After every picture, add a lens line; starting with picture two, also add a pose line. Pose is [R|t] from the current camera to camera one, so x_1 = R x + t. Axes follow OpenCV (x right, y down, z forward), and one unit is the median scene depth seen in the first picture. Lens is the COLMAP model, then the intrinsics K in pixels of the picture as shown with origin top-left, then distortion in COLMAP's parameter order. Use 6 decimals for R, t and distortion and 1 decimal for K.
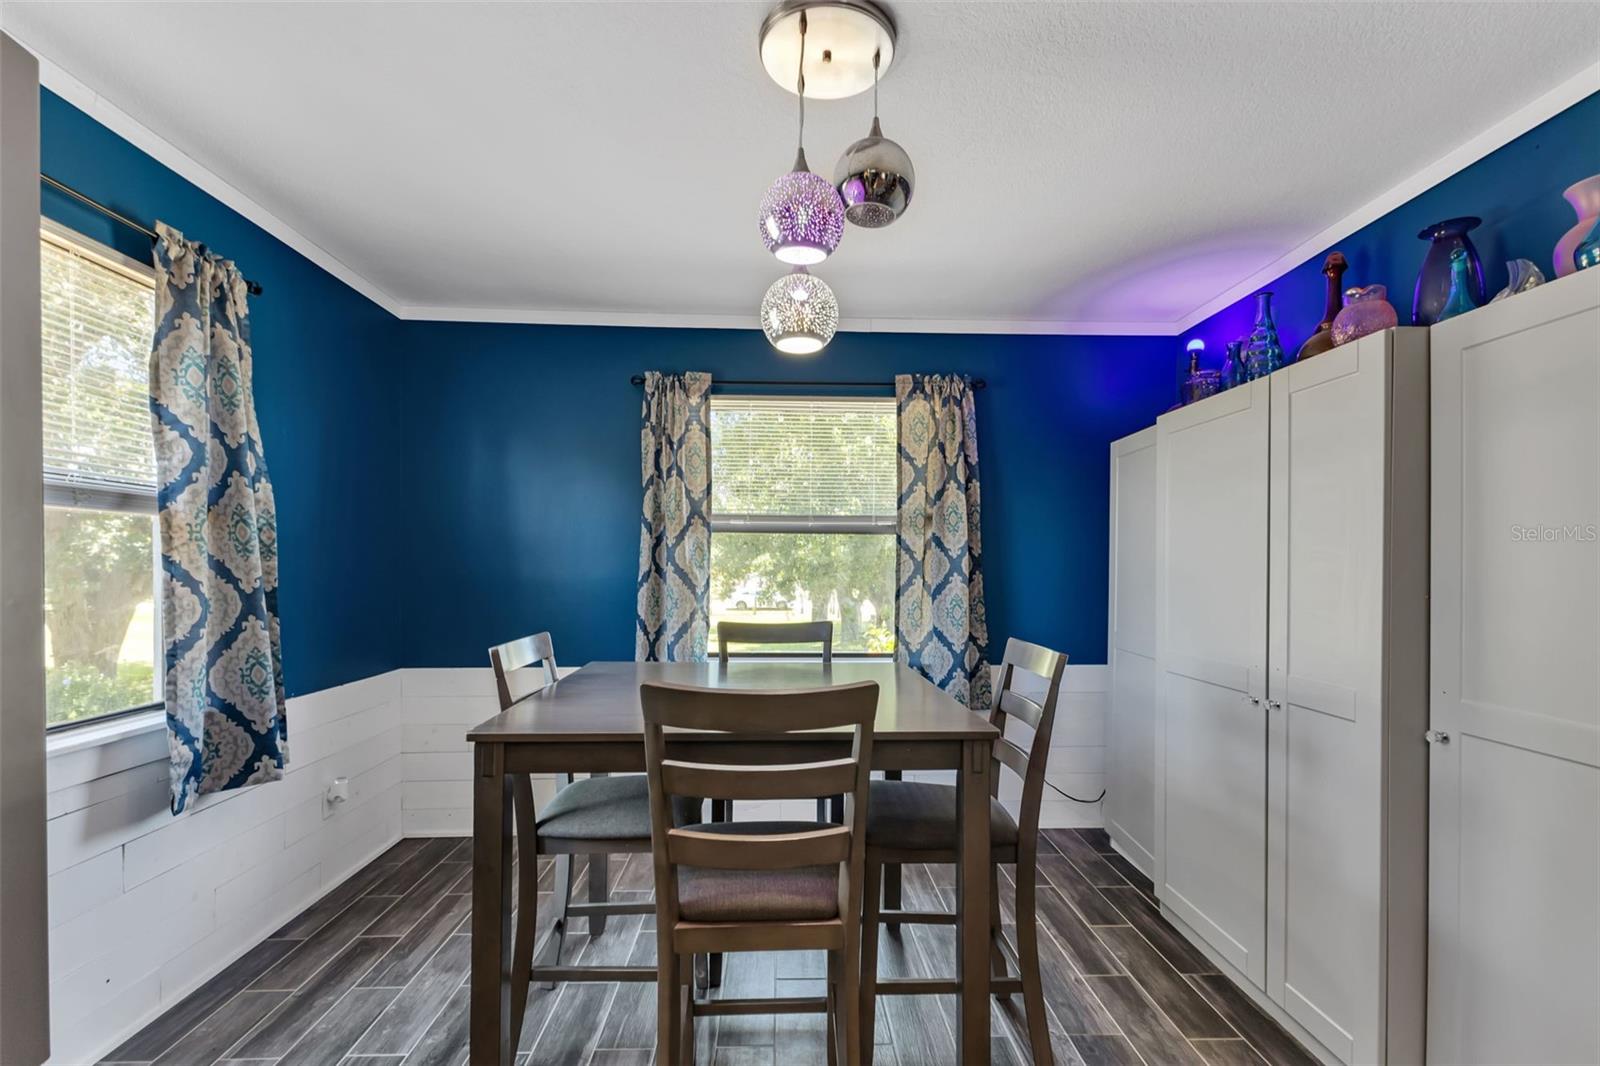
lens RADIAL K [[729.8, 0, 798.6], [0, 729.8, 576.3], [0, 0, 1]] dist [0.012522, 0.000867]
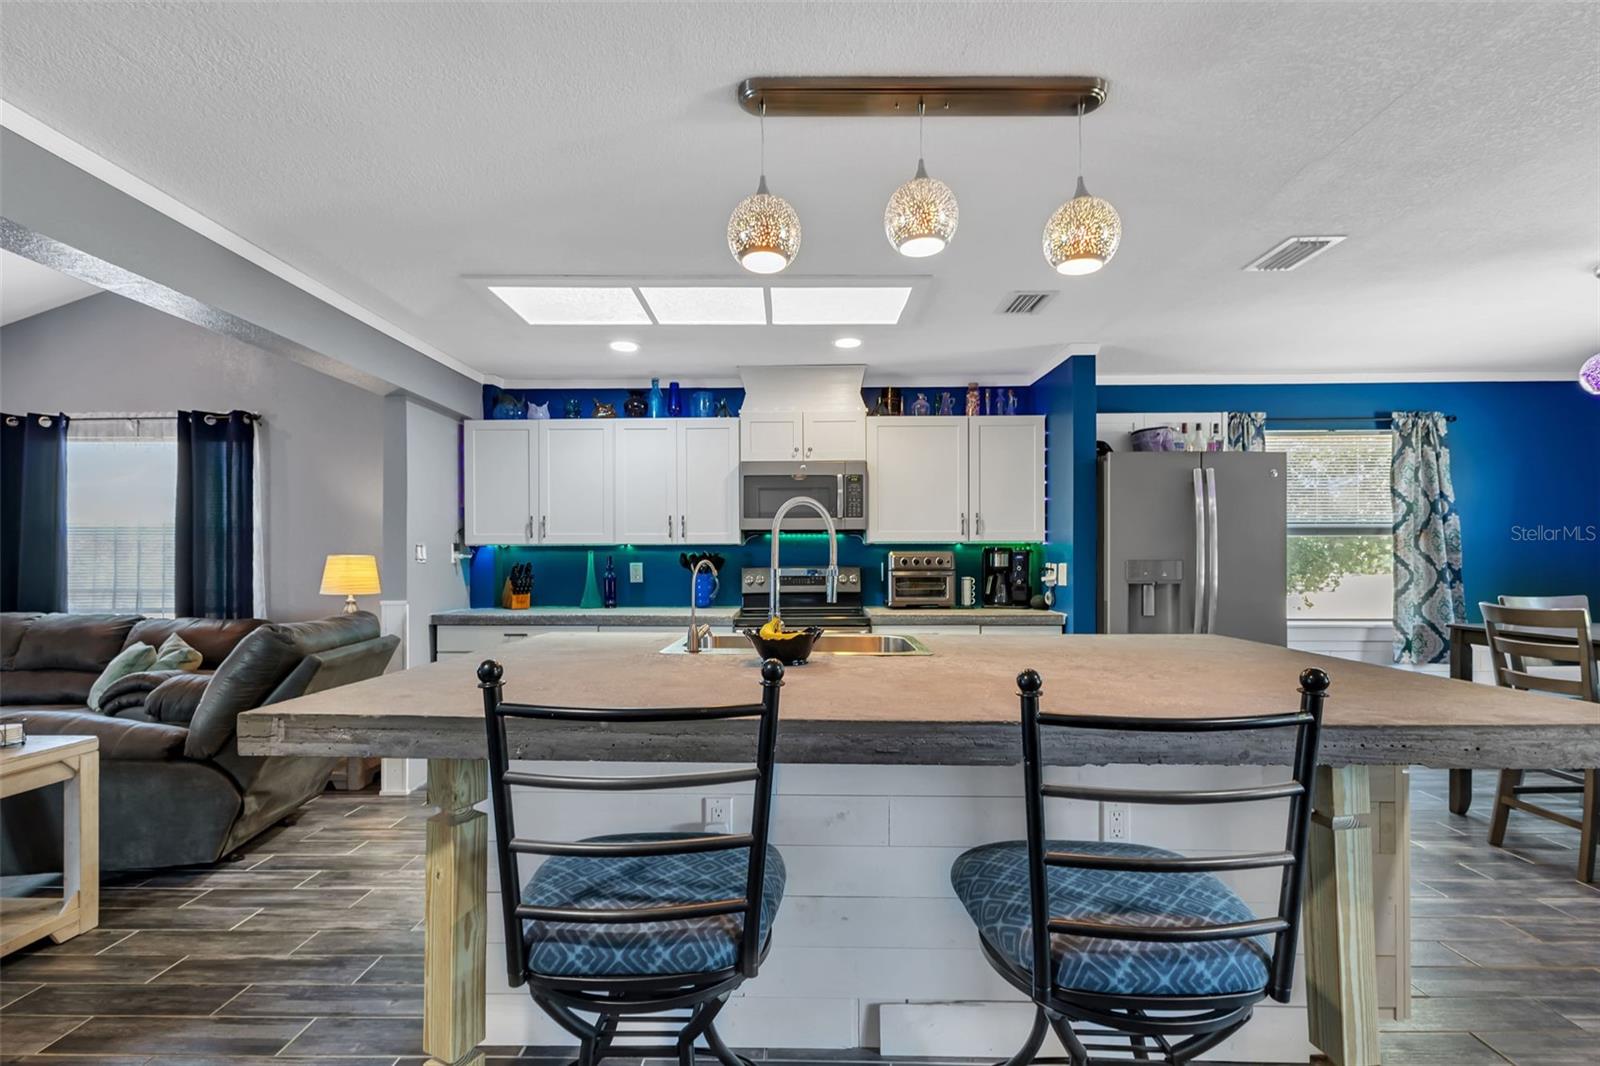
lens RADIAL K [[729.8, 0, 796.0], [0, 729.8, 557.6], [0, 0, 1]] dist [0.012522, 0.000867]
pose [[-0.045598, -0.006796, -0.998937, 0.947476], [-0.010546, 0.999924, -0.006321, 0.012789], [0.998904, 0.010247, -0.045666, -0.482443]]
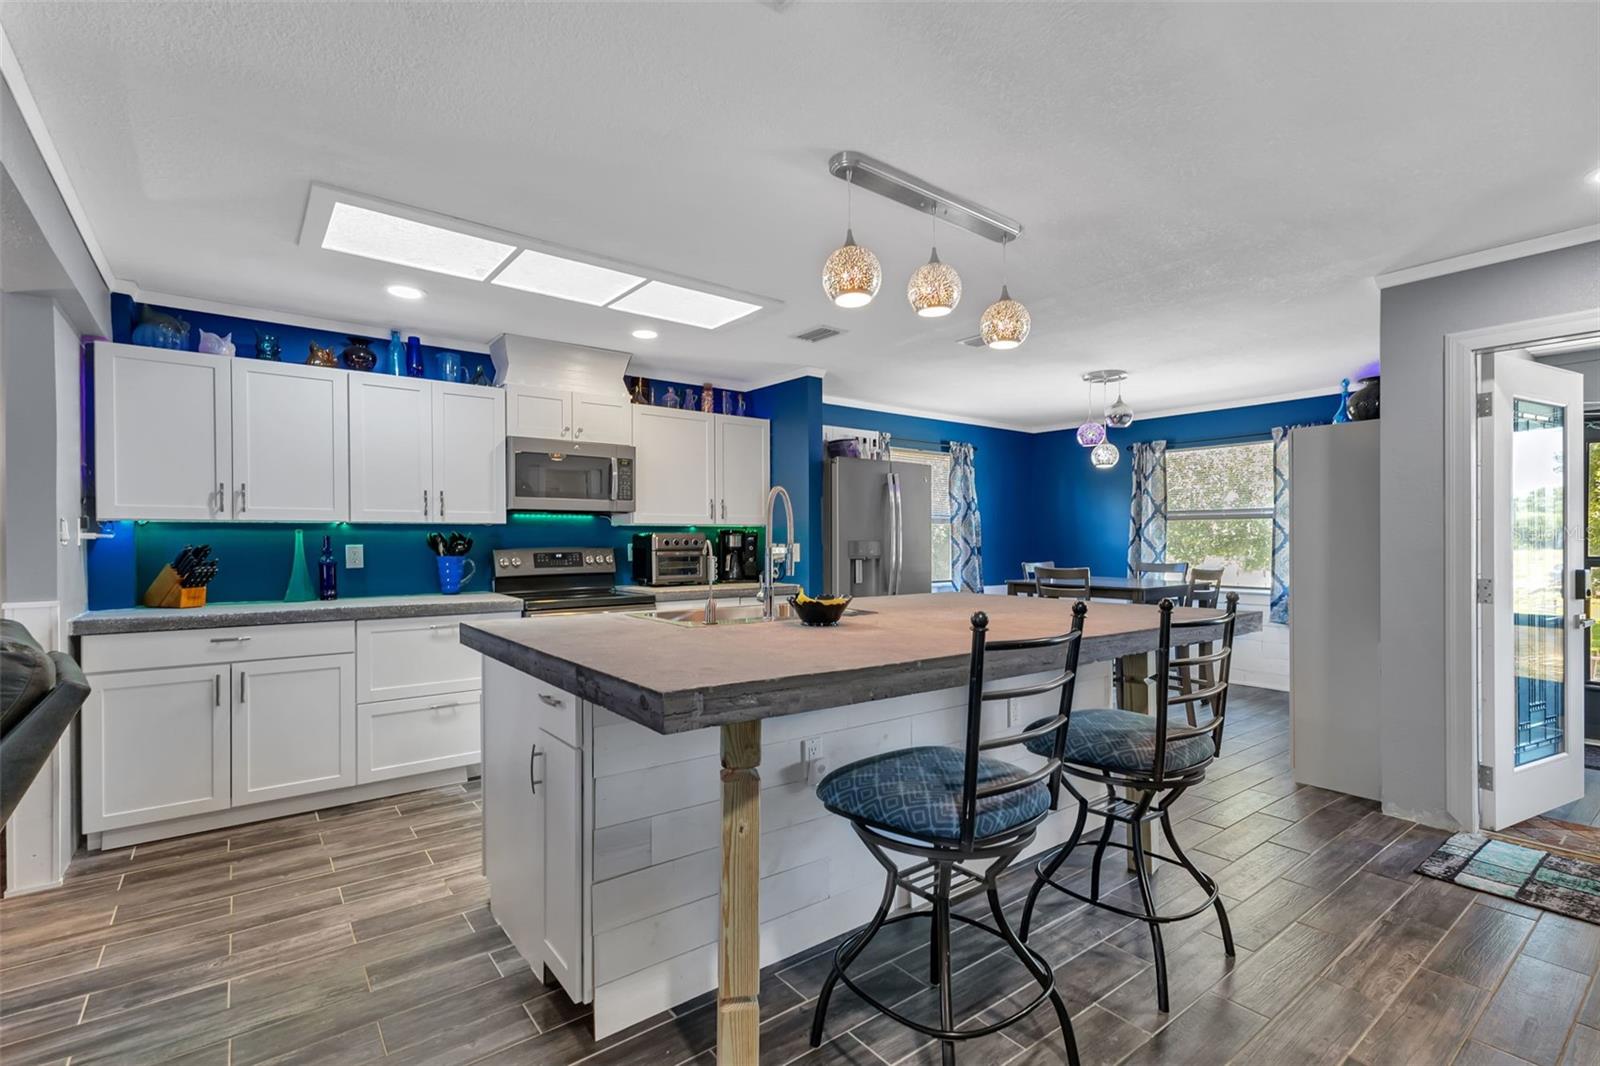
lens RADIAL K [[729.8, 0, 799.6], [0, 729.8, 541.2], [0, 0, 1]] dist [0.012522, 0.000867]
pose [[0.581915, -0.004670, -0.813236, 0.927067], [-0.005128, 0.999943, -0.009412, 0.019373], [0.813234, 0.009647, 0.581857, -0.966016]]
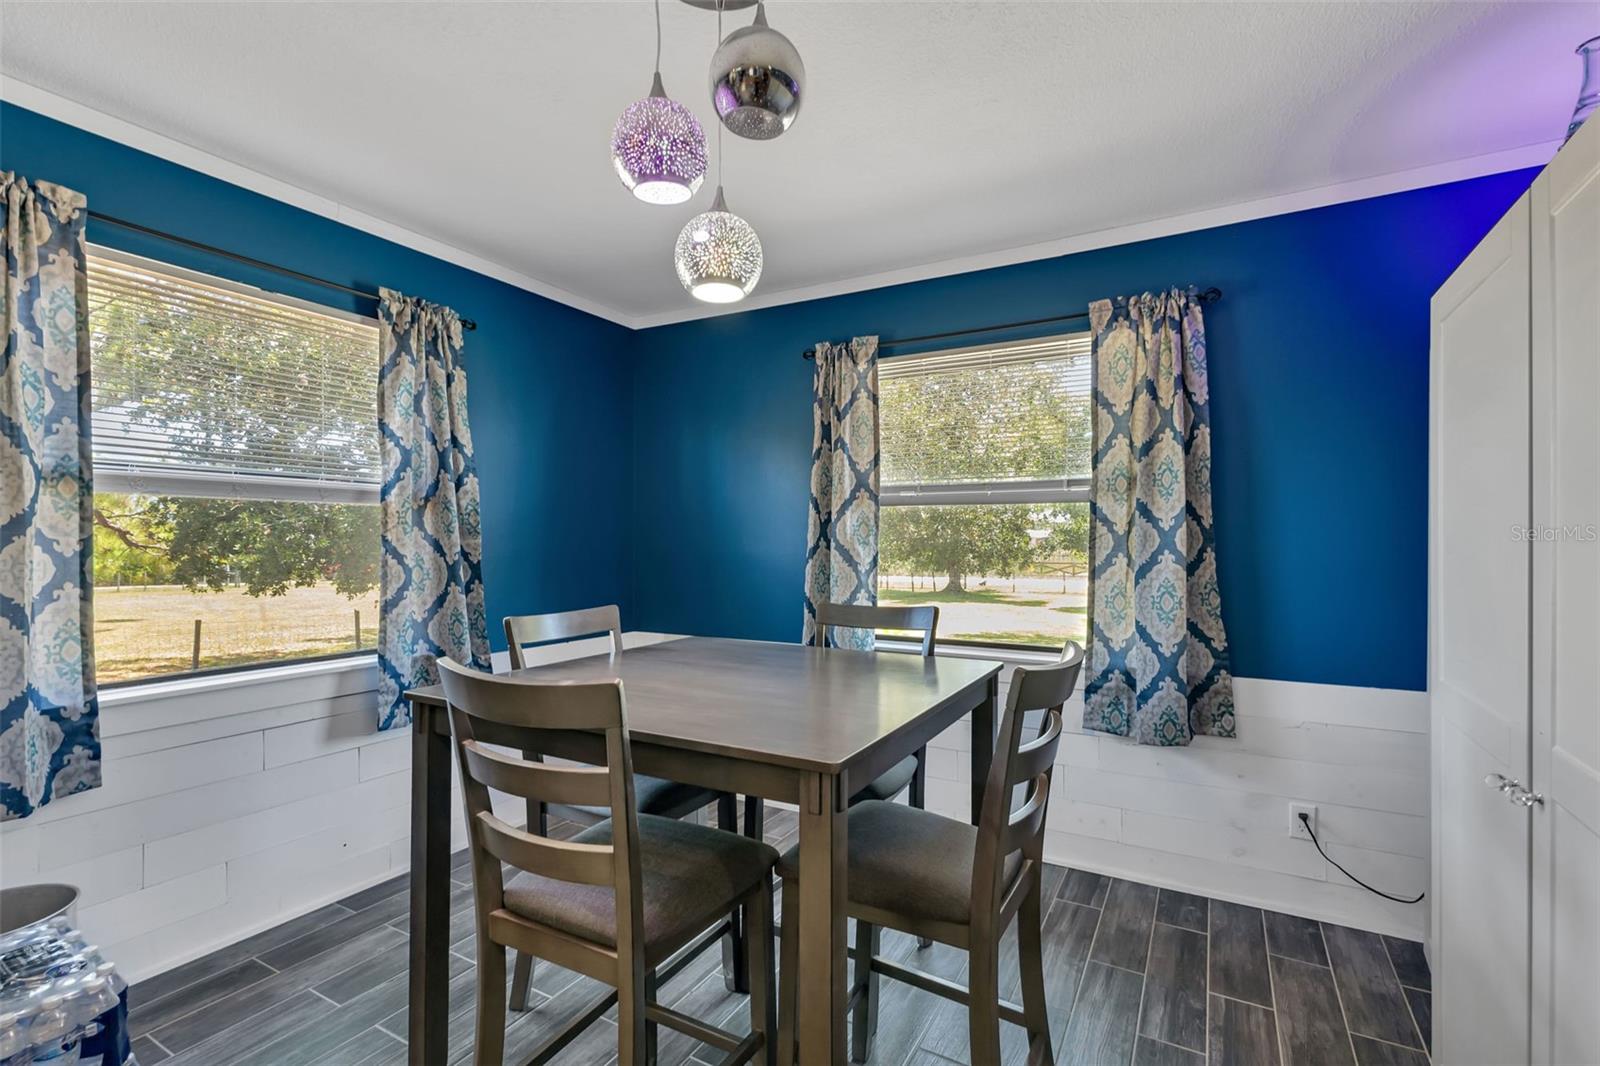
lens RADIAL K [[729.8, 0, 799.1], [0, 729.8, 546.3], [0, 0, 1]] dist [0.012522, 0.000867]
pose [[0.853144, 0.000295, -0.521675, 0.287212], [-0.004478, 0.999967, -0.006759, -0.001838], [0.521656, 0.008102, 0.853117, 0.156189]]
